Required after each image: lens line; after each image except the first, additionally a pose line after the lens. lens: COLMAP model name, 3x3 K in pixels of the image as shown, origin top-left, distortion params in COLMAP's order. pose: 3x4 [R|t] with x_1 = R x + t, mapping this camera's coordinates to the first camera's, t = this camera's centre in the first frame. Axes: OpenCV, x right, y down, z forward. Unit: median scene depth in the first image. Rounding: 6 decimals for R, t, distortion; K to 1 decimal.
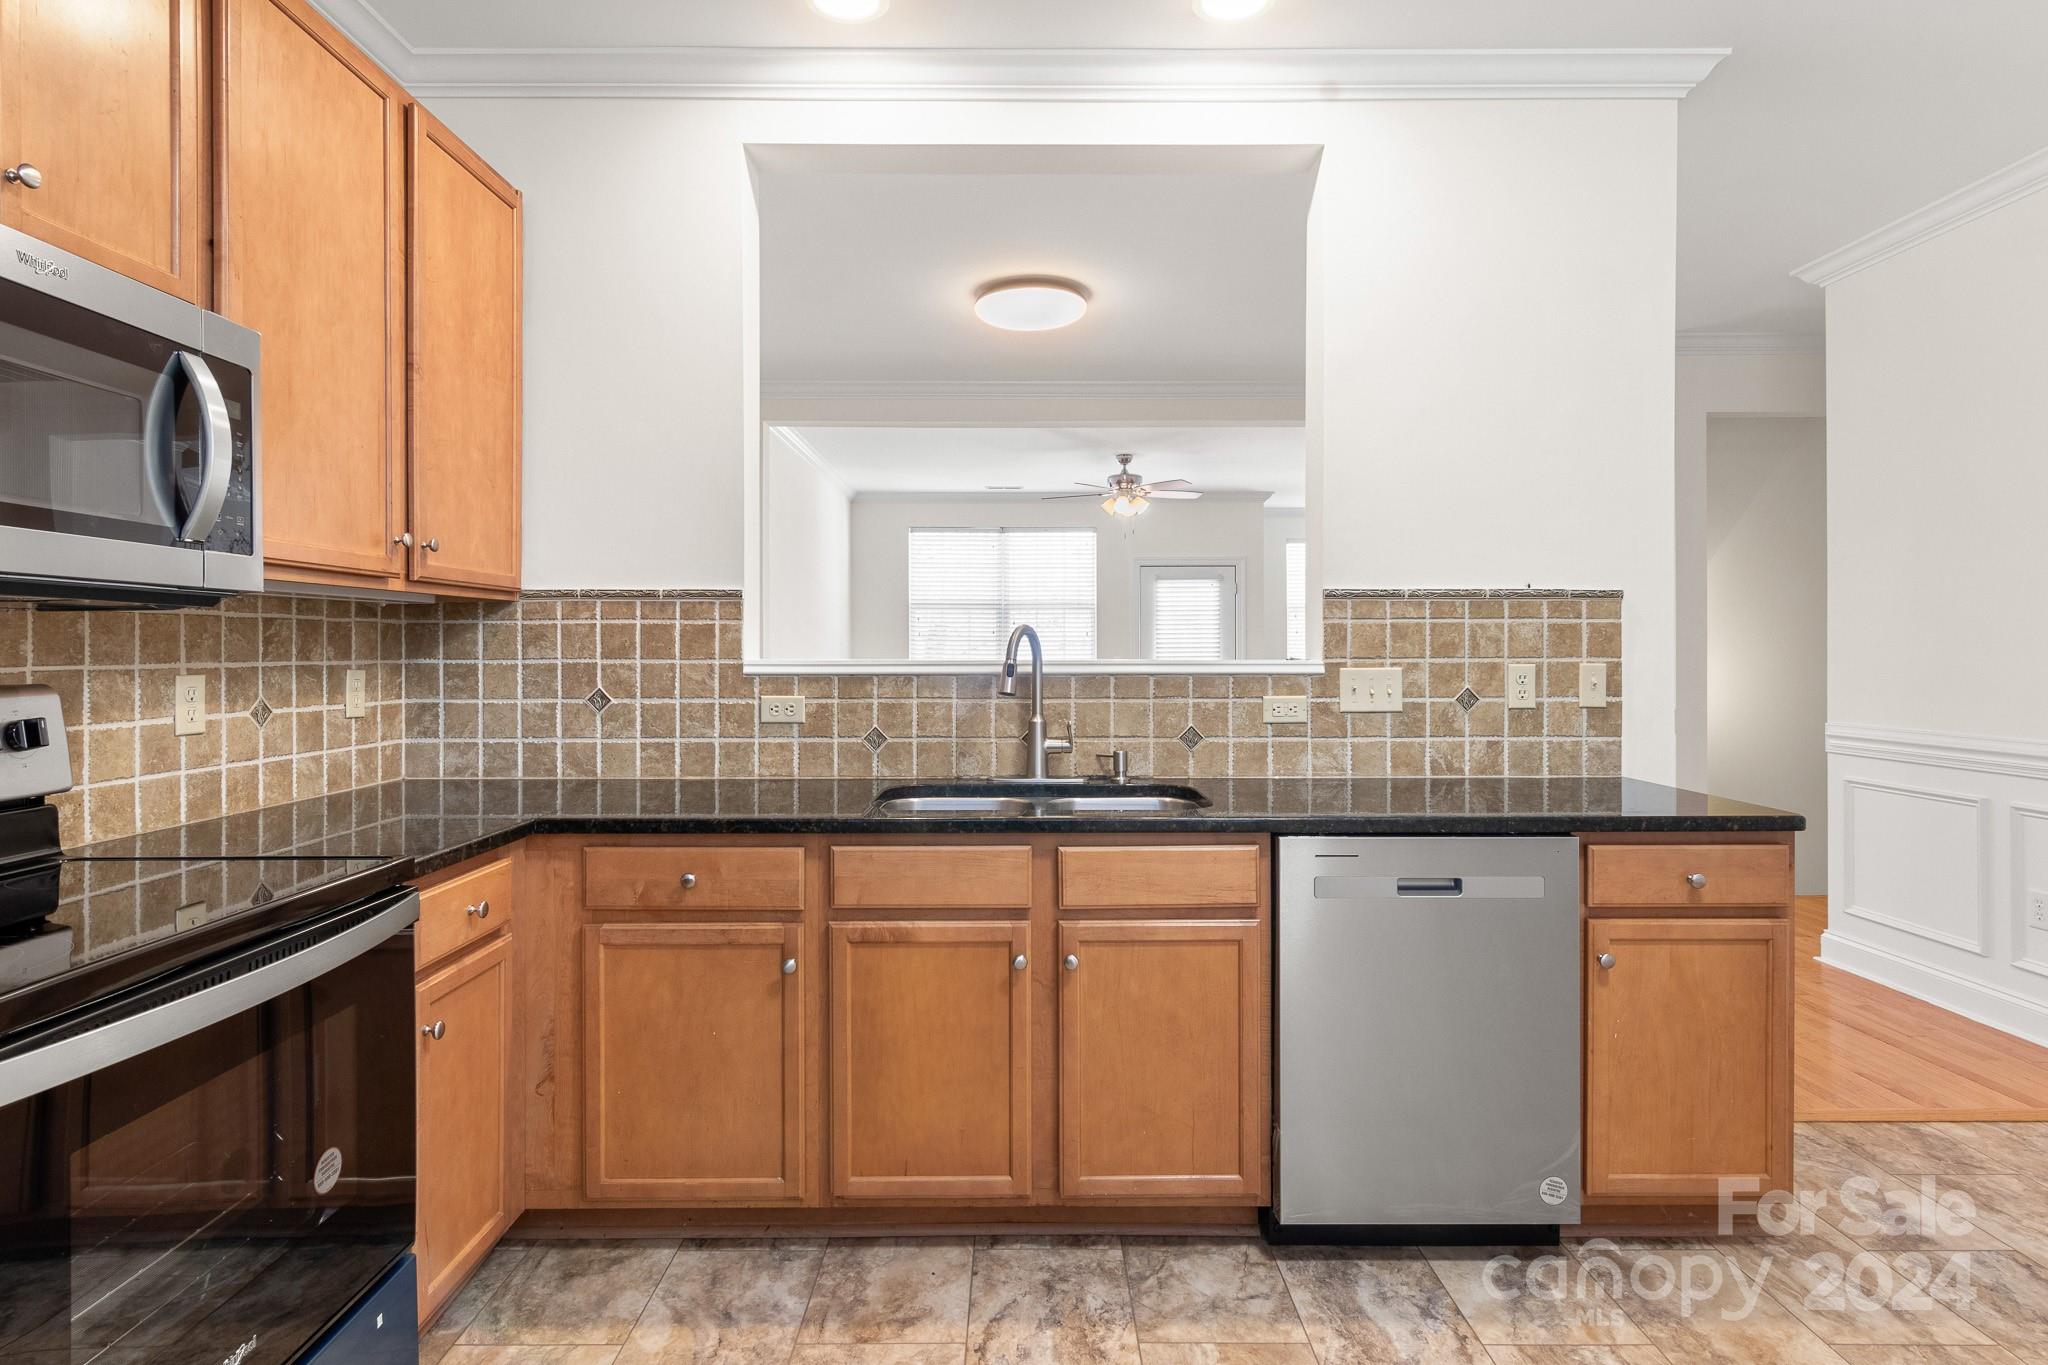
lens RADIAL K [[1044.9, 0, 1028.0], [0, 1044.9, 652.1], [0, 0, 1]] dist [-0.001783, 0.002510]
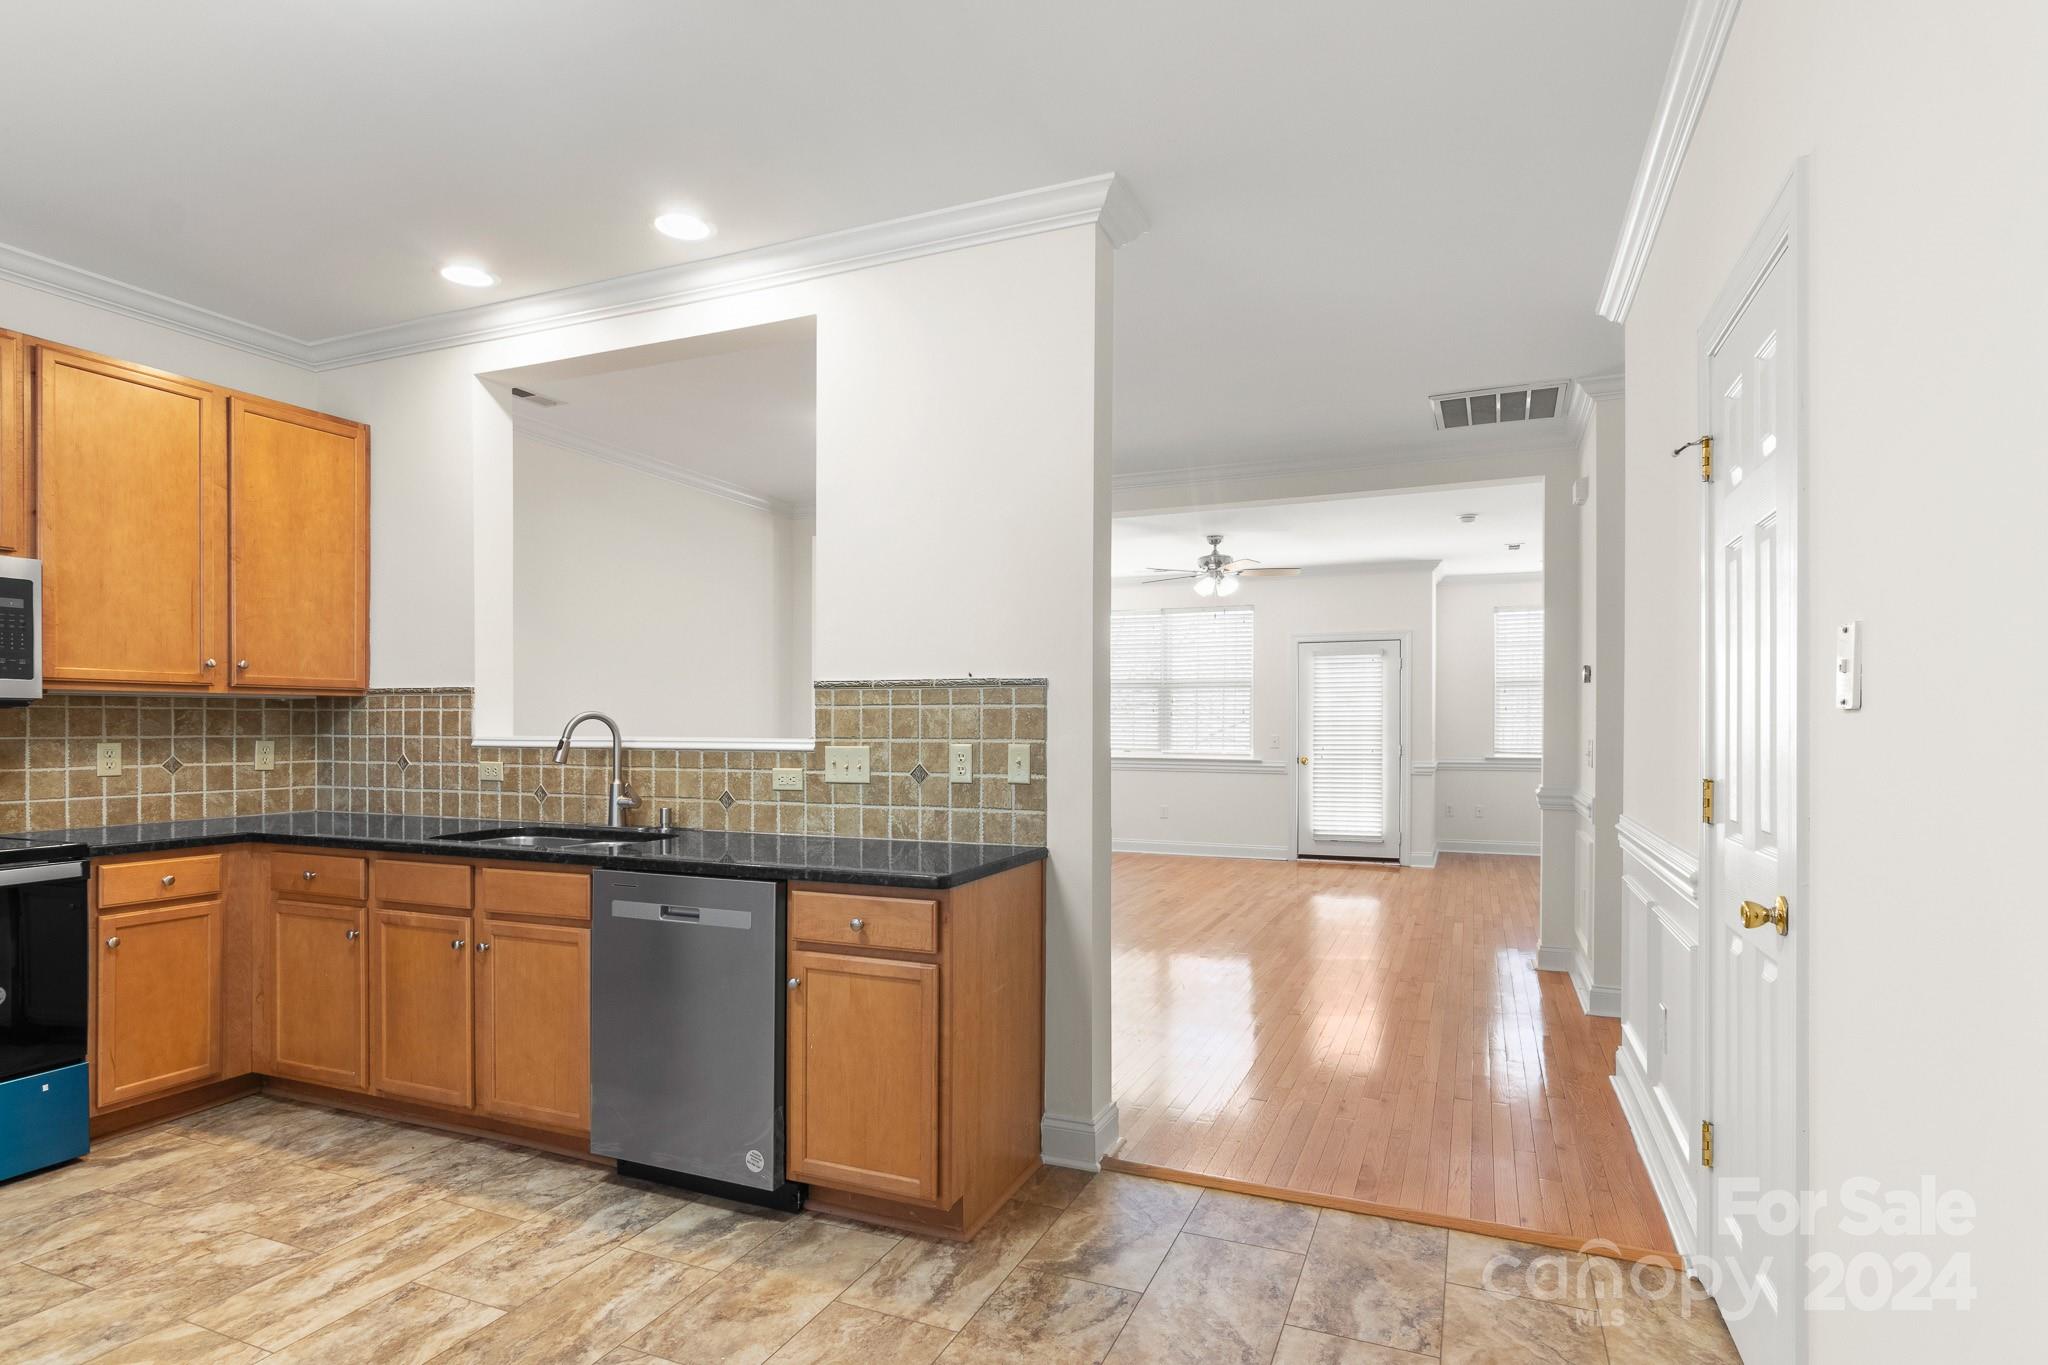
lens RADIAL K [[1054.3, 0, 1034.8], [0, 1054.3, 734.0], [0, 0, 1]] dist [0.003841, 0.001715]
pose [[0.919755, 0.005712, -0.392451, 1.004971], [-0.003614, 0.999975, 0.006085, -0.007065], [0.392476, -0.004178, 0.919753, -0.029461]]
